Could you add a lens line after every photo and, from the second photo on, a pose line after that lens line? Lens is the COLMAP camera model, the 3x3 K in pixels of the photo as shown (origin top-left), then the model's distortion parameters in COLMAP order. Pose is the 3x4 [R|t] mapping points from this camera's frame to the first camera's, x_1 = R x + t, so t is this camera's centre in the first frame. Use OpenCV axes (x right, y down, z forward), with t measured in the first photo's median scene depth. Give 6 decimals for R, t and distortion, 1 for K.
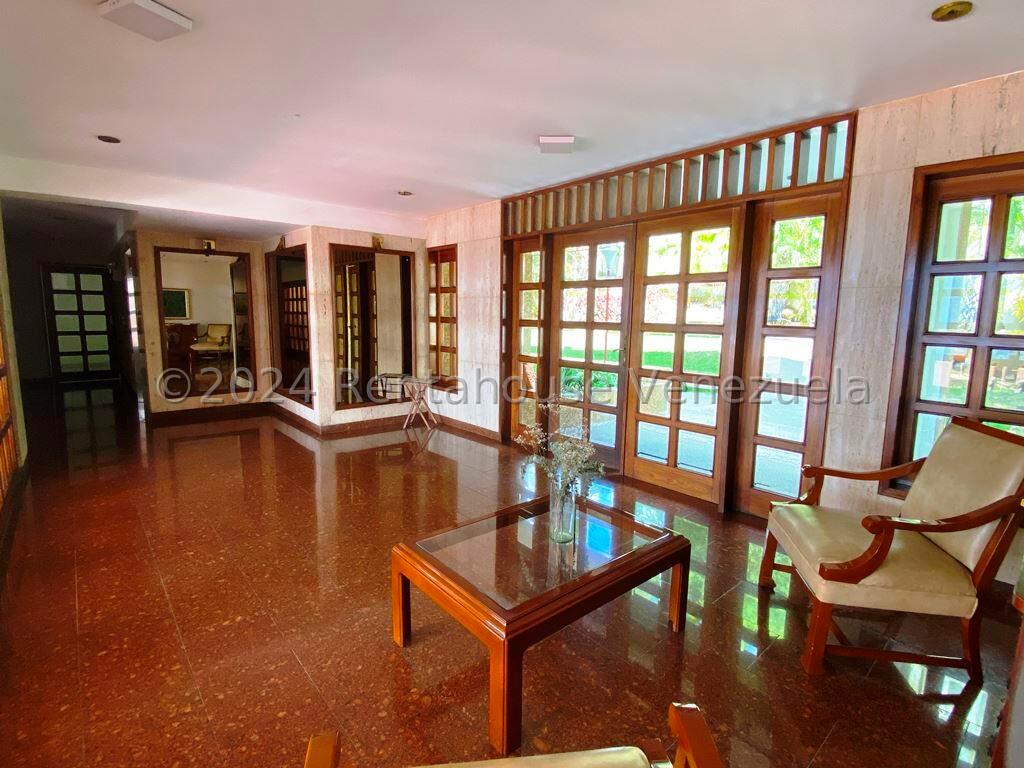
lens RADIAL K [[501.4, 0, 512.0], [0, 501.4, 384.0], [0, 0, 1]] dist [-0.000023, -0.000002]
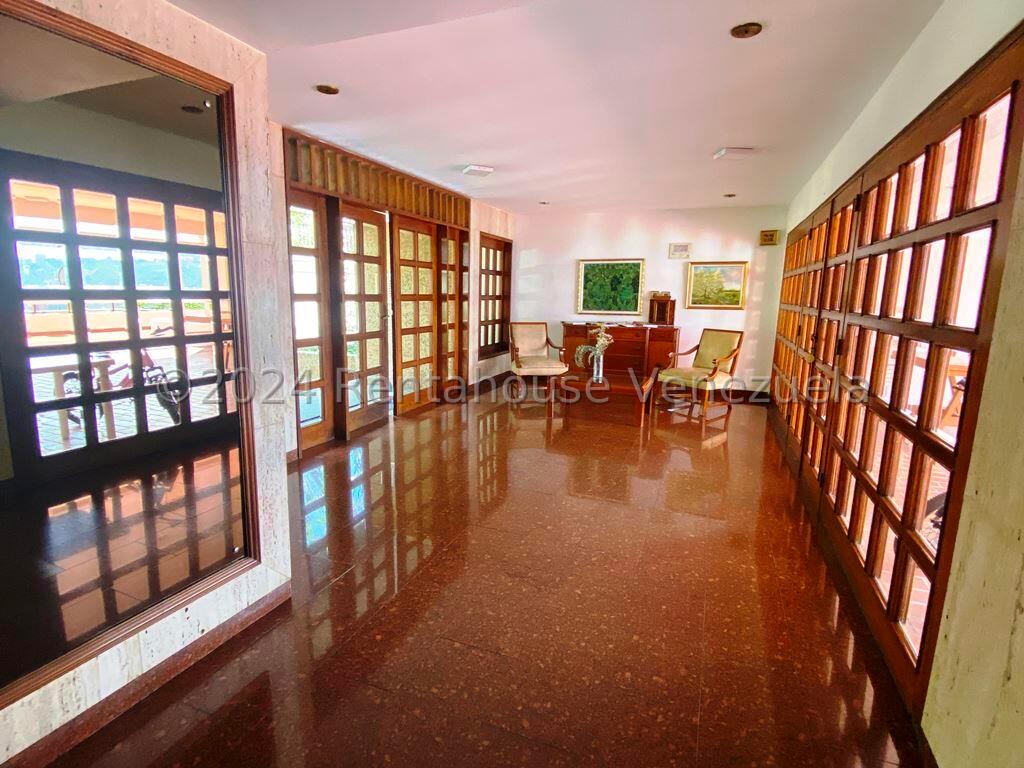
lens RADIAL K [[531.7, 0, 512.0], [0, 531.7, 384.0], [0, 0, 1]] dist [0.000266, 0.000033]
pose [[-0.476126, -0.172511, 0.862290, -1.214120], [0.092695, 0.965260, 0.244295, -0.224528], [-0.874478, 0.196245, -0.443595, 1.513652]]
